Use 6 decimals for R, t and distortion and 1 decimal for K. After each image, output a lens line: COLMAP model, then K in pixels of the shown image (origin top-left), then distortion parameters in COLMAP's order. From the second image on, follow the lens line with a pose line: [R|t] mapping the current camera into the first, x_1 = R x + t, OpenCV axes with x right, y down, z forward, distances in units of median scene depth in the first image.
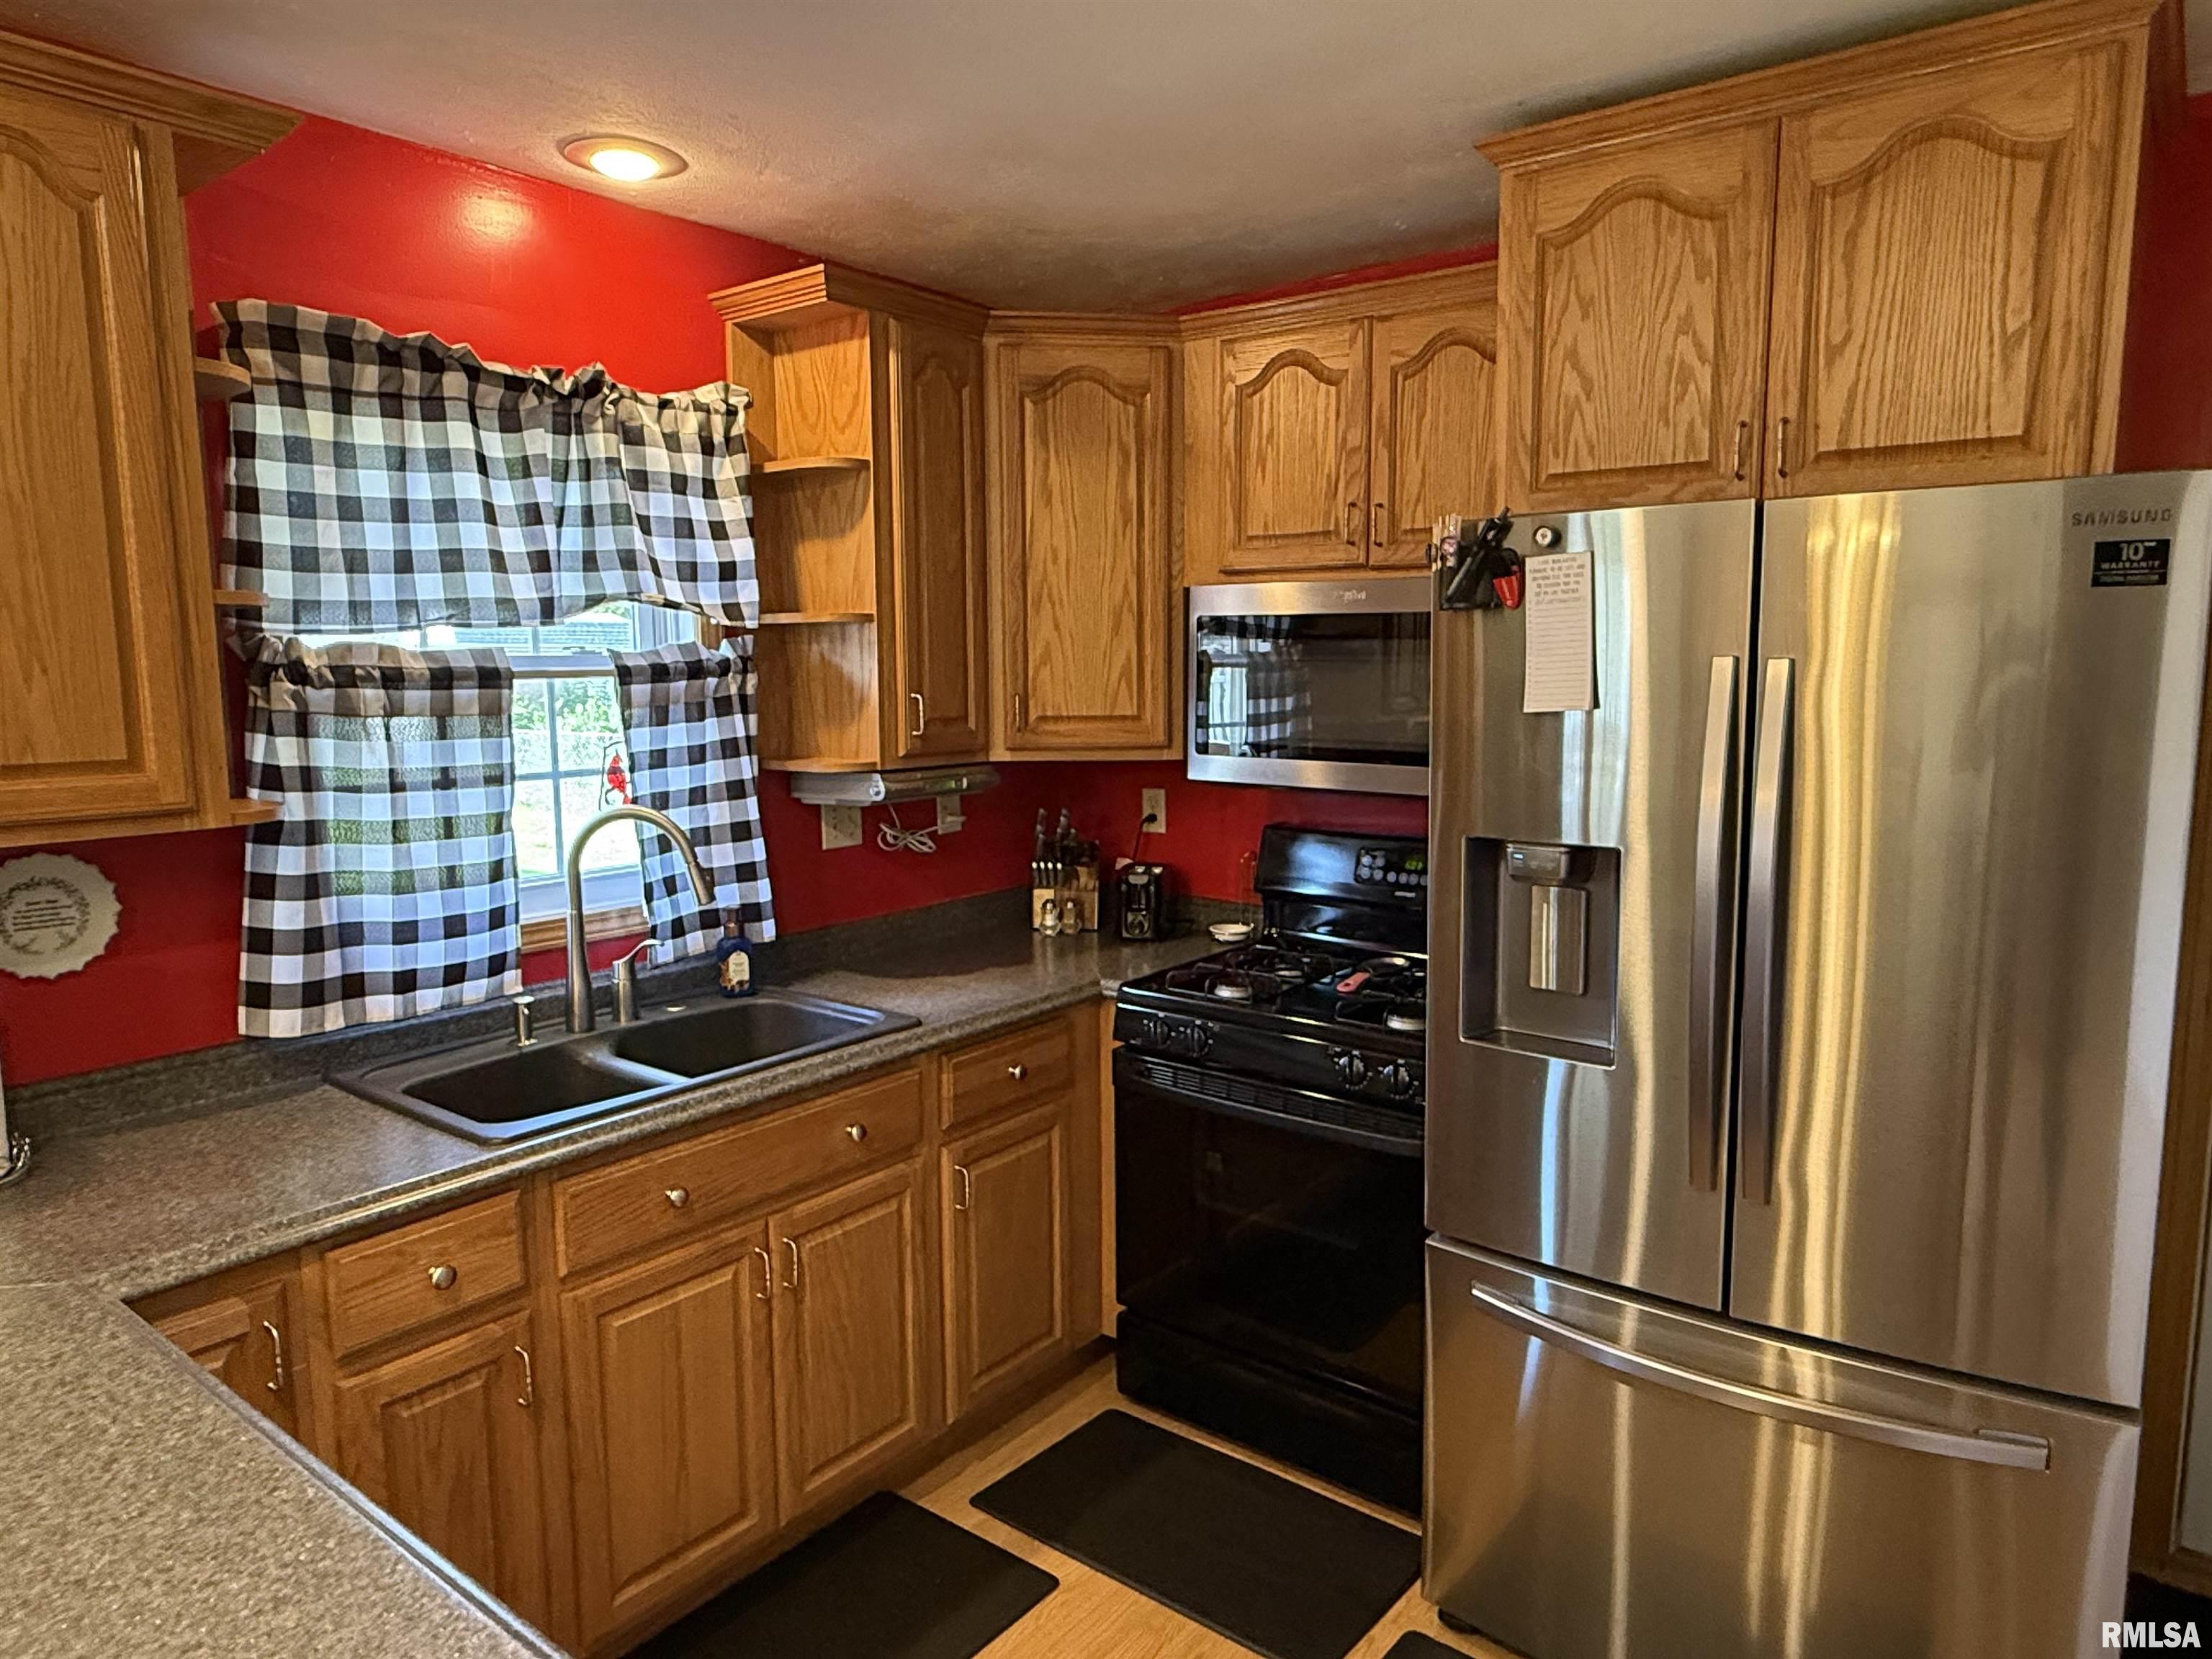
lens RADIAL K [[1383.6, 0, 1109.6], [0, 1383.6, 835.7], [0, 0, 1]] dist [0.000360, 0.001181]
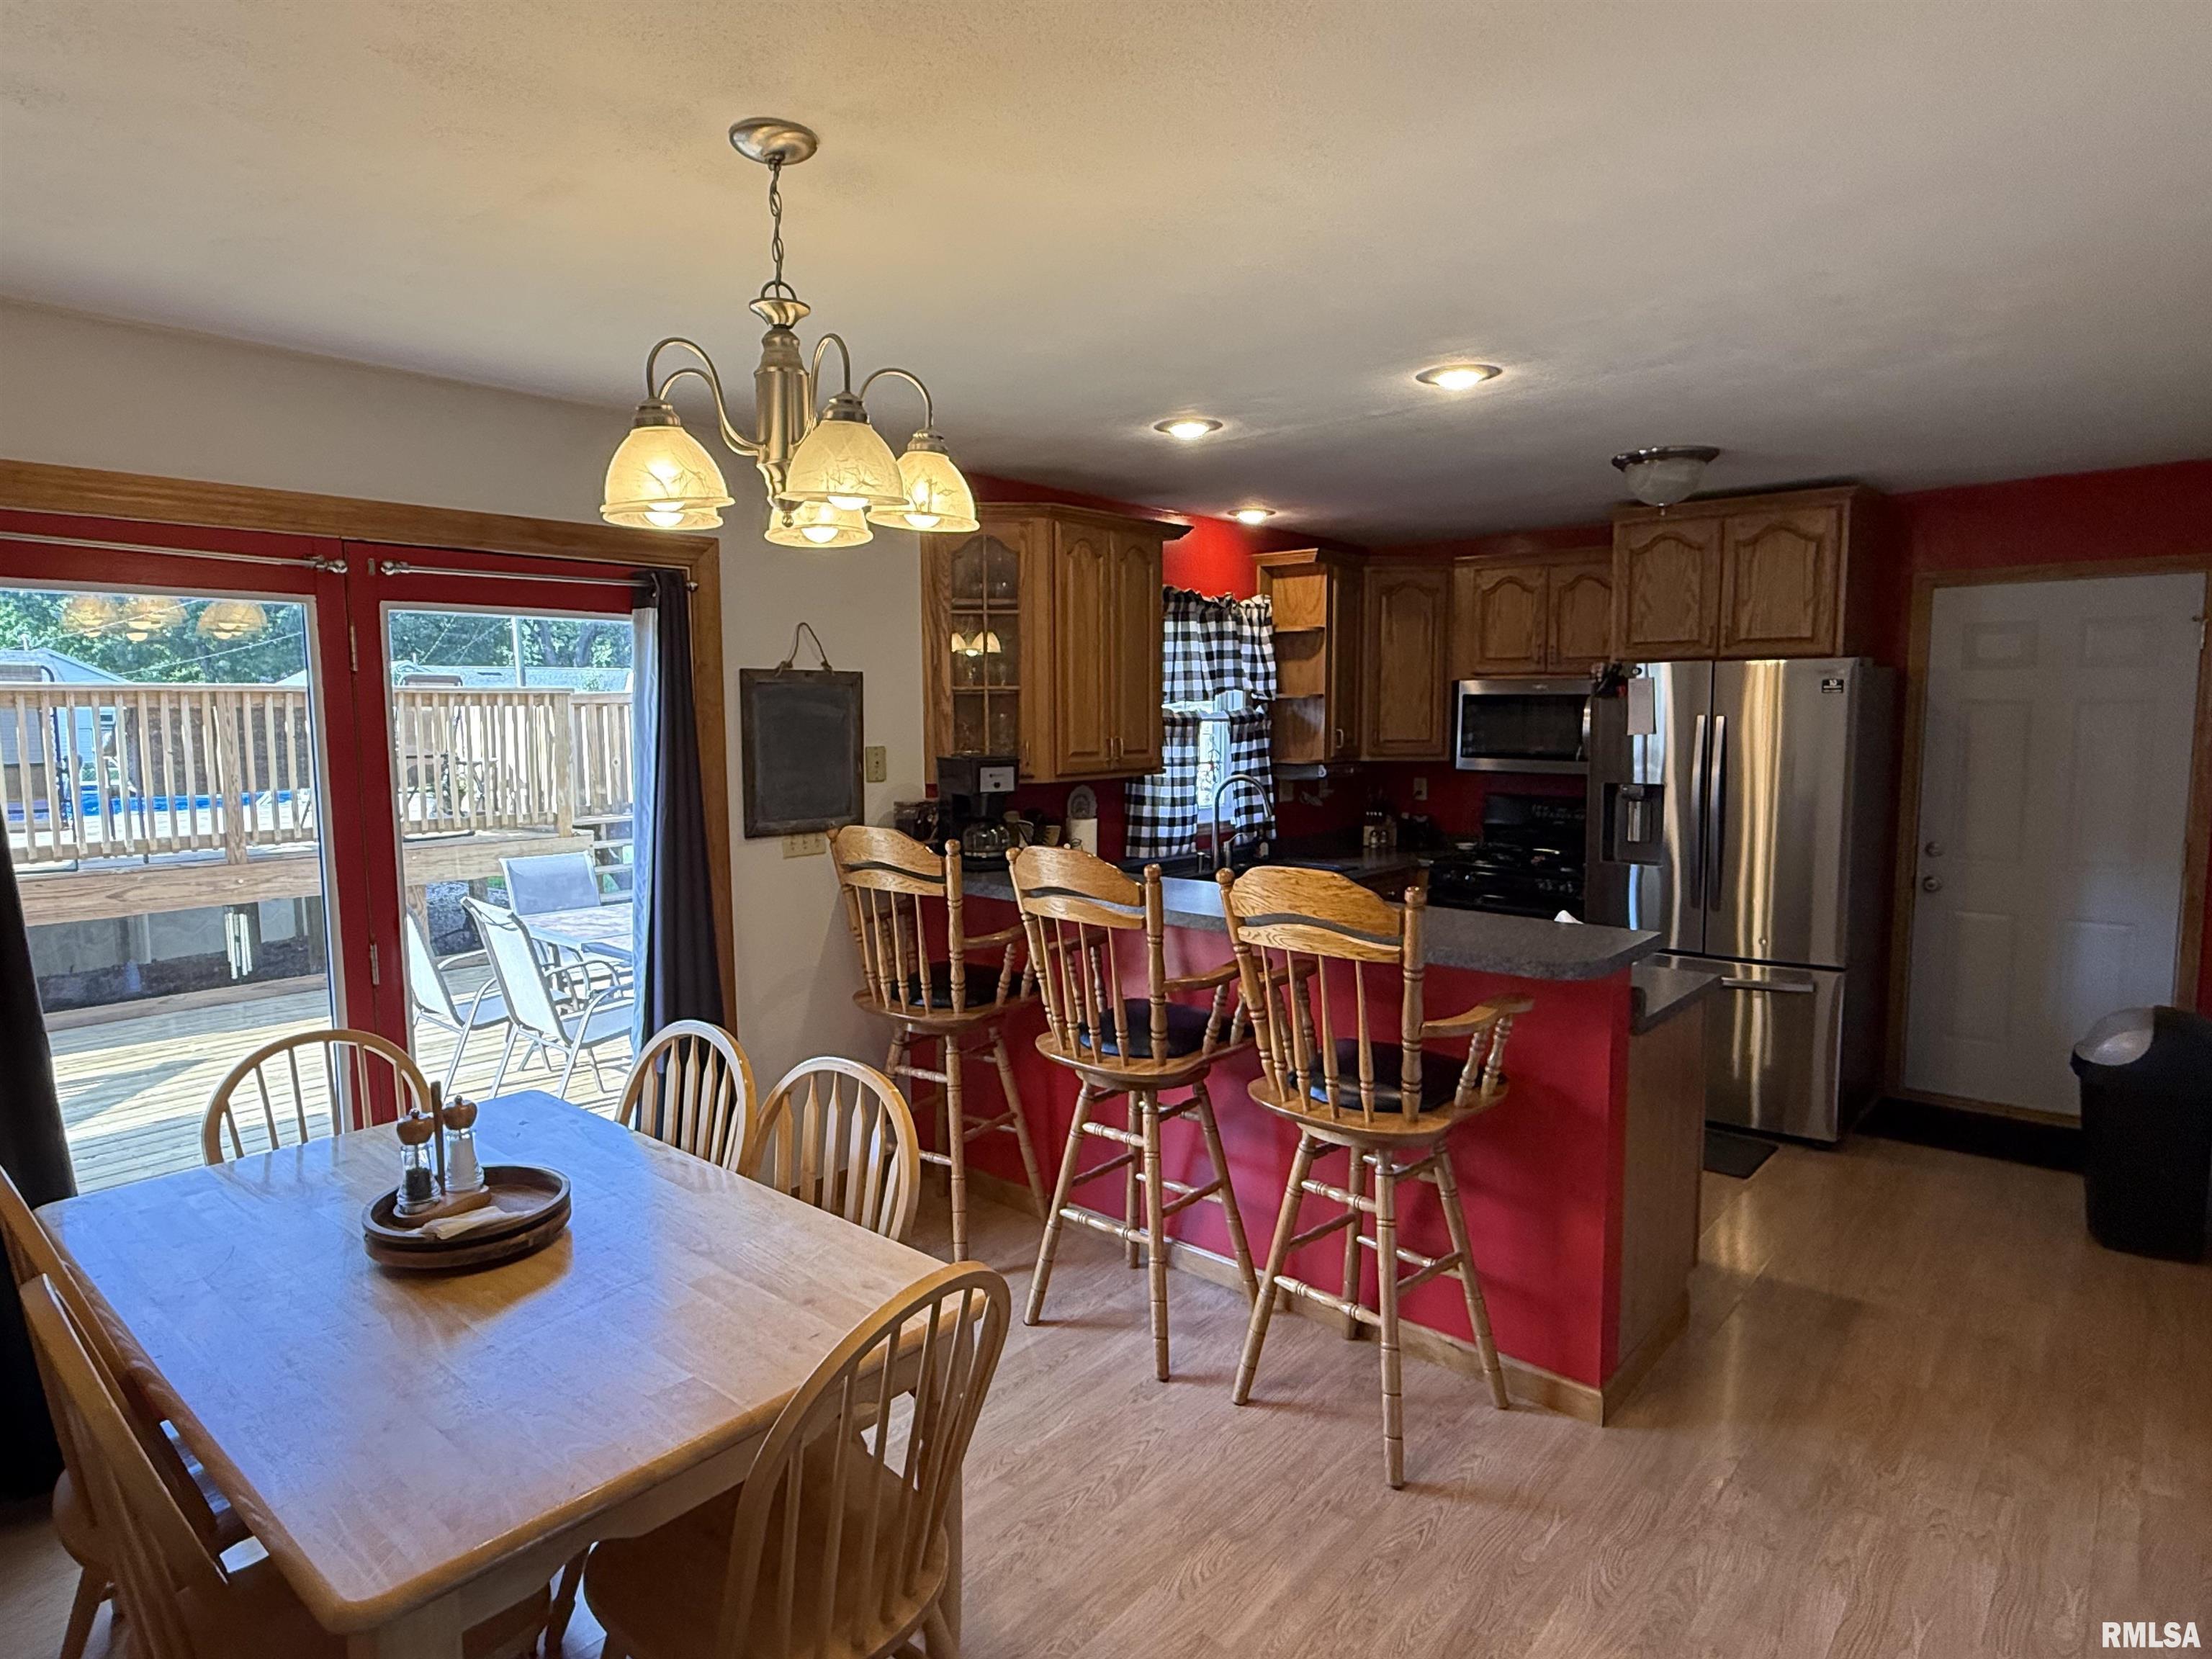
lens RADIAL K [[1244.6, 0, 1106.0], [0, 1244.6, 829.5], [0, 0, 1]] dist [0.001673, -0.000679]
pose [[0.998458, 0.006783, -0.055090, -0.476073], [-0.008303, 0.999590, -0.027410, 0.138646], [0.054882, 0.027825, 0.998105, -1.207735]]
